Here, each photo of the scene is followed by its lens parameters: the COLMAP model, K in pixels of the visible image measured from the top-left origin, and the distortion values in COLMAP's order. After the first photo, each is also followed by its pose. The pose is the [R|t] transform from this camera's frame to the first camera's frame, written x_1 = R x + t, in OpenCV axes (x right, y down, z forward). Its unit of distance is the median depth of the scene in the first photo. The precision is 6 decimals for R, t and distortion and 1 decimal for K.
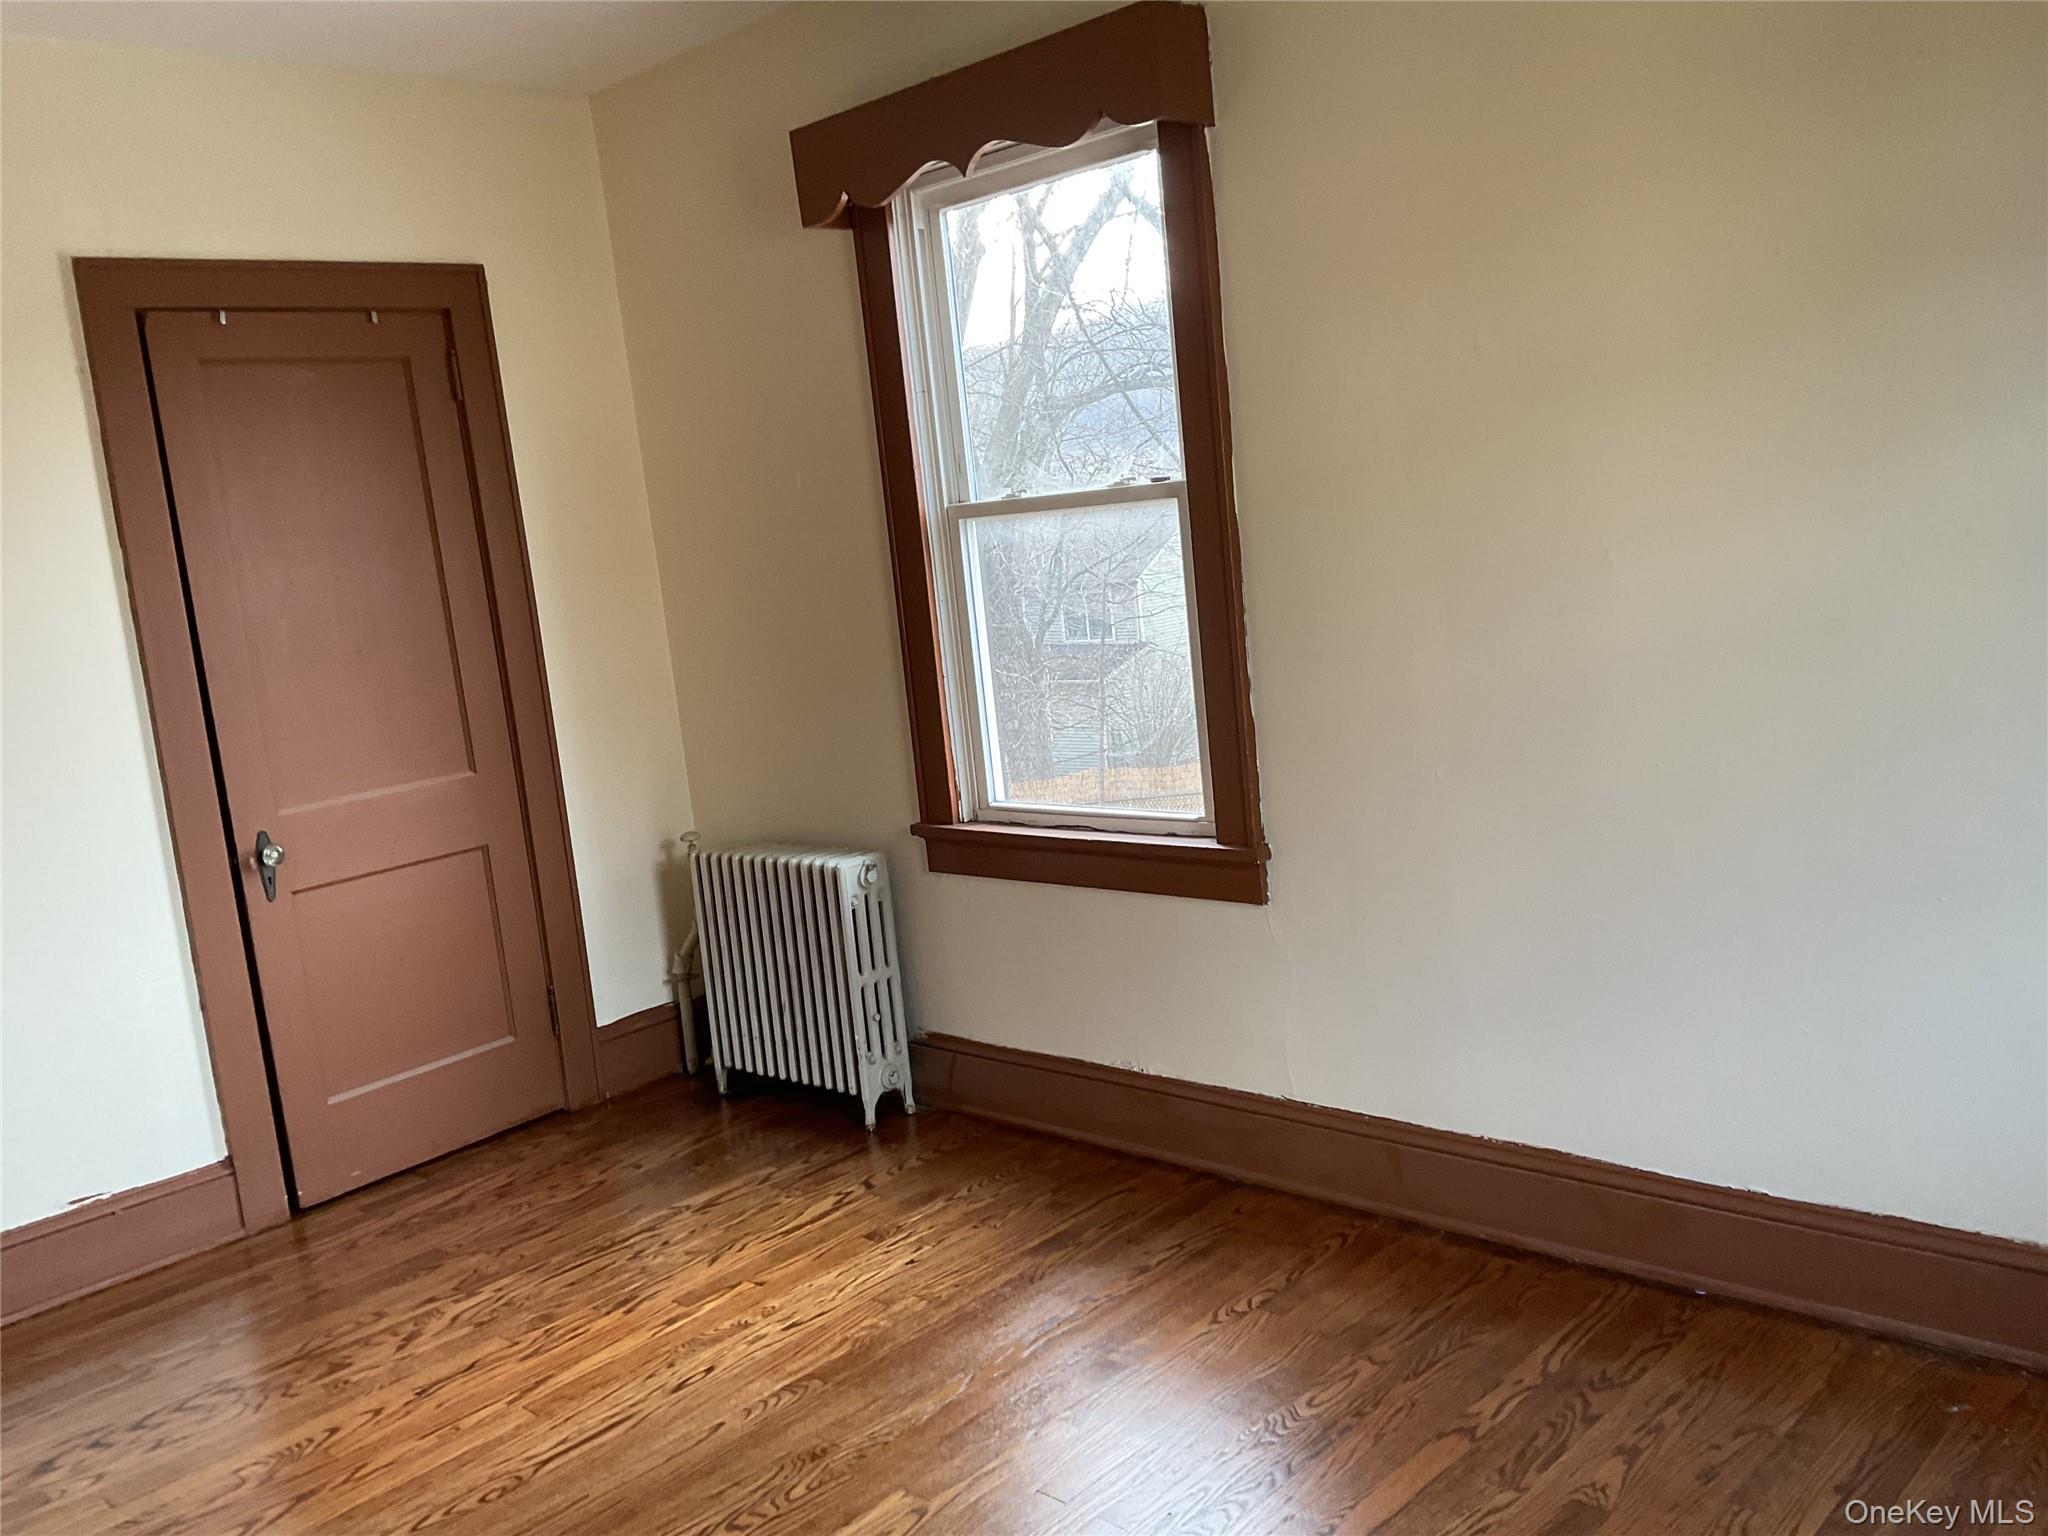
lens RADIAL K [[1702.9, 0, 1022.9], [0, 1702.9, 756.5], [0, 0, 1]] dist [0.120144, -0.235498]
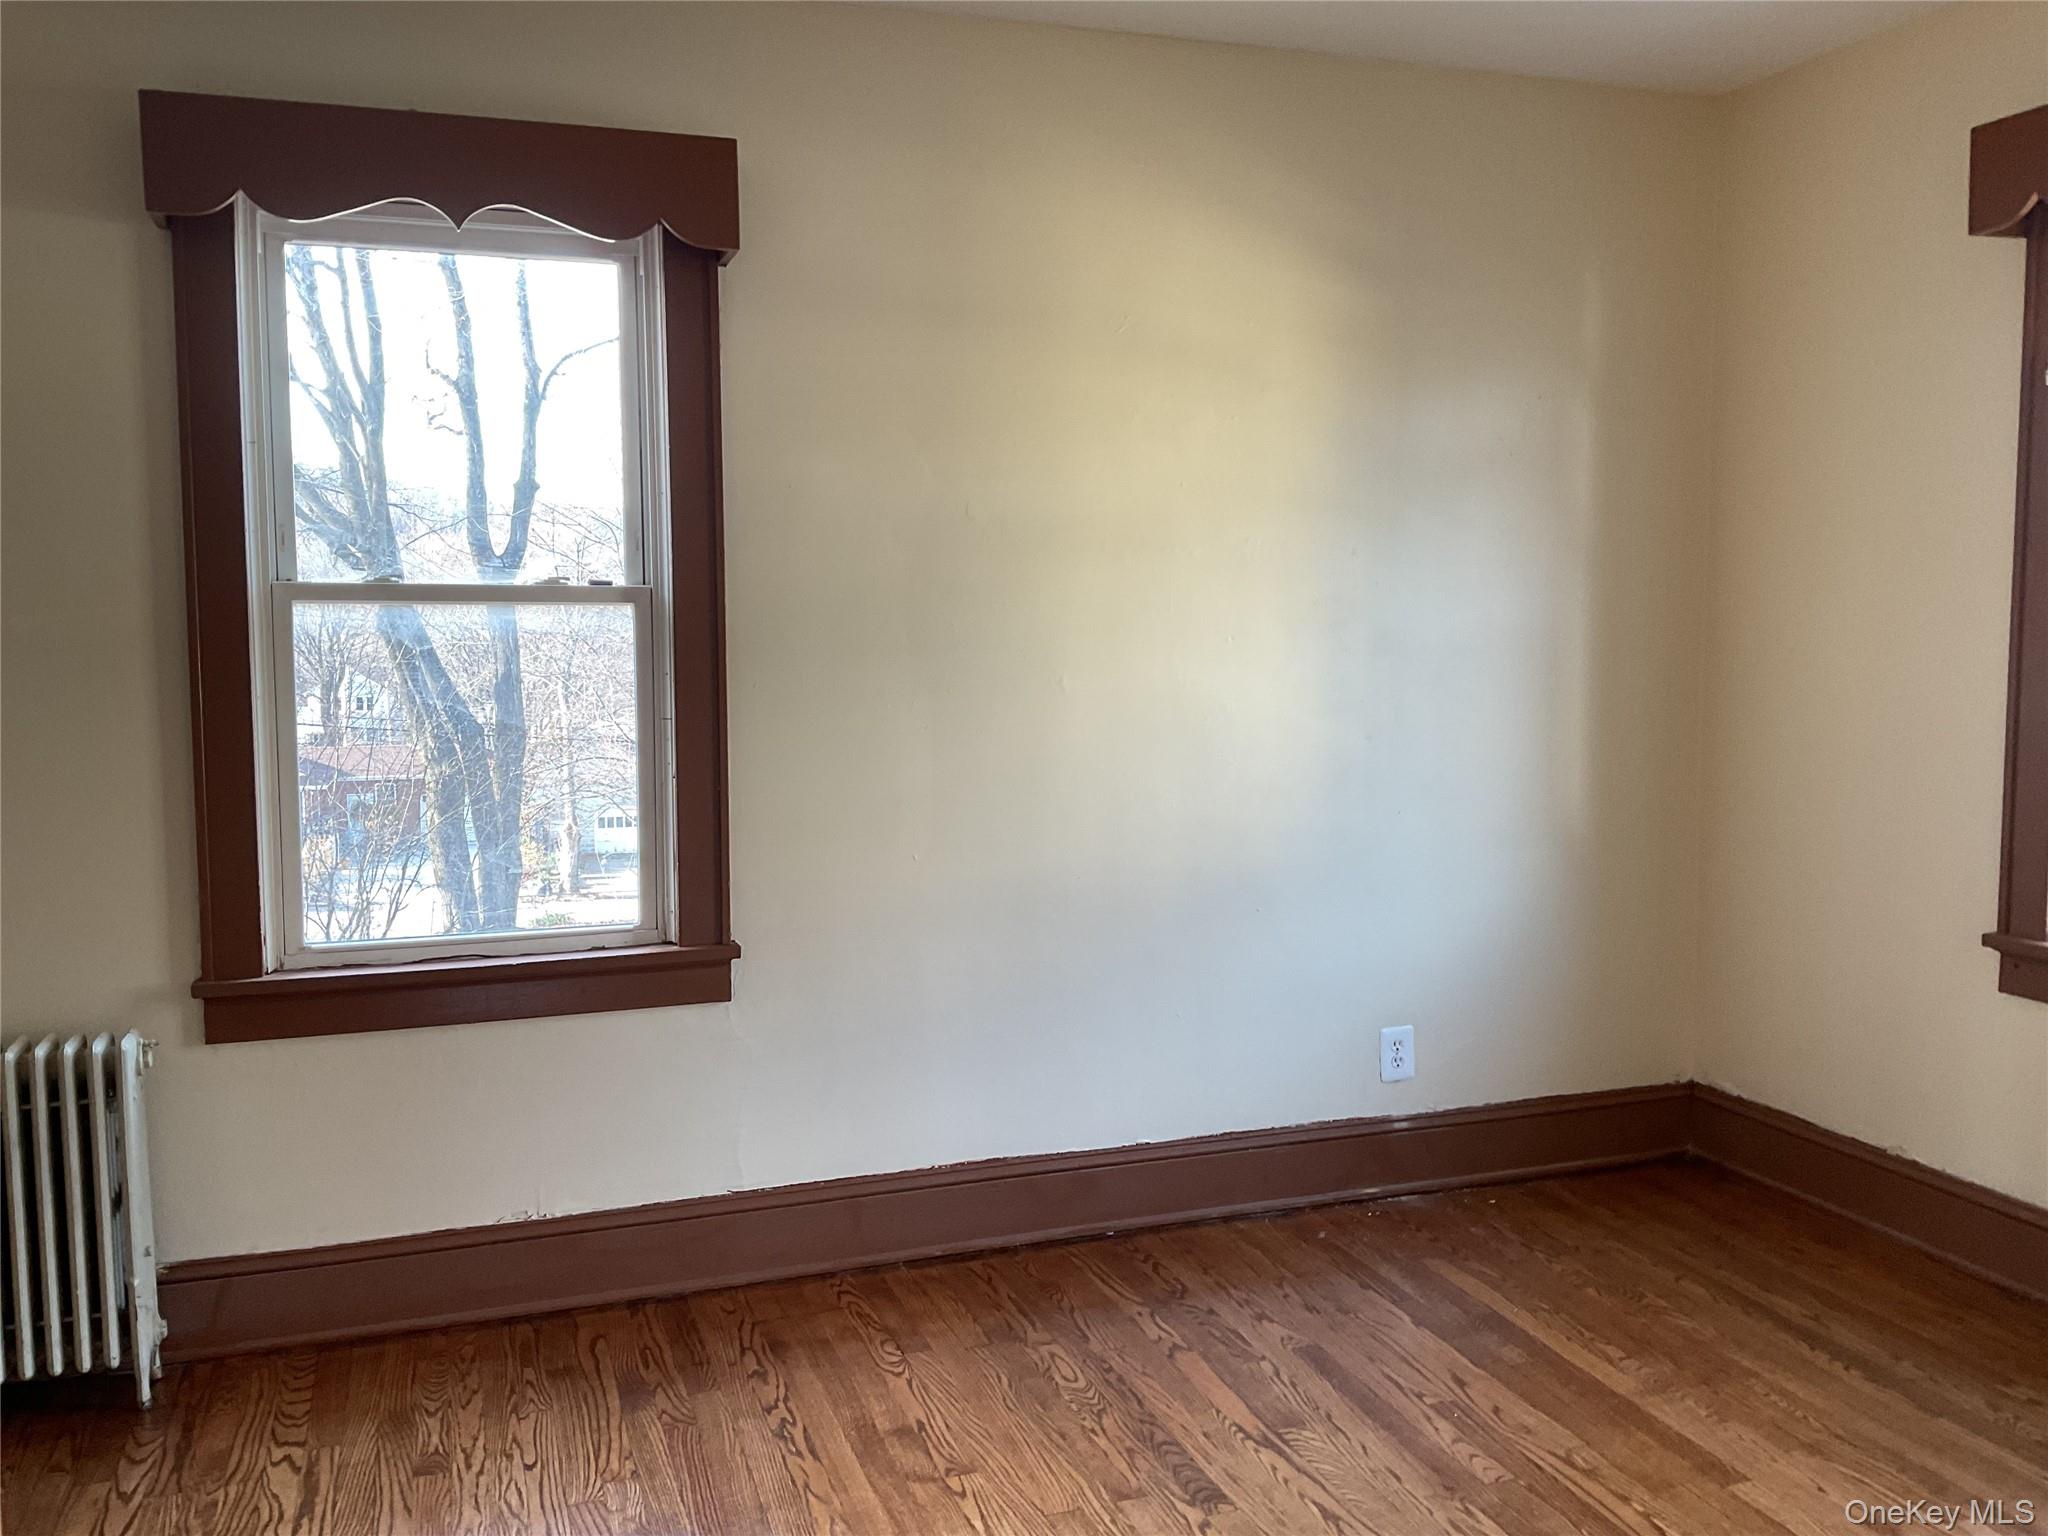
lens RADIAL K [[1702.9, 0, 1022.9], [0, 1702.9, 756.5], [0, 0, 1]] dist [0.120144, -0.235498]
pose [[0.456125, 0.025859, 0.889540, -0.690263], [0.083184, 0.993962, -0.071548, 0.029107], [-0.886019, 0.106630, 0.451220, 0.357189]]
